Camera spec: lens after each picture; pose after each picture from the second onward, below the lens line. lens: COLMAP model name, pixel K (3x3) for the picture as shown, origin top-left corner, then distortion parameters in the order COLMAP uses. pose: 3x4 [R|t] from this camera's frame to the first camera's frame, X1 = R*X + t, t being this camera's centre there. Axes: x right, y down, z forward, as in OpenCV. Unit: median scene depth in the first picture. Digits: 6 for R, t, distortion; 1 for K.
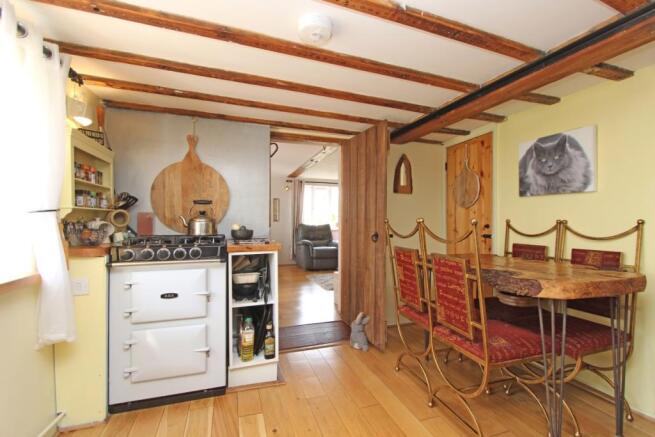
lens RADIAL K [[308.2, 0, 327.5], [0, 308.2, 218.5], [0, 0, 1]] dist [-0.000655, 0.000472]
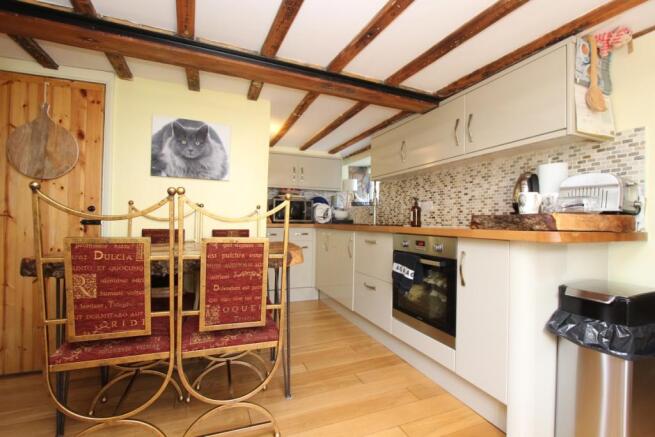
lens RADIAL K [[308.2, 0, 327.5], [0, 308.2, 218.5], [0, 0, 1]] dist [-0.000655, 0.000472]
pose [[-0.070981, 0.005653, 0.997462, -0.311456], [-0.021003, 0.999754, -0.007161, 0.051397], [-0.997257, -0.021458, -0.070845, 0.593345]]
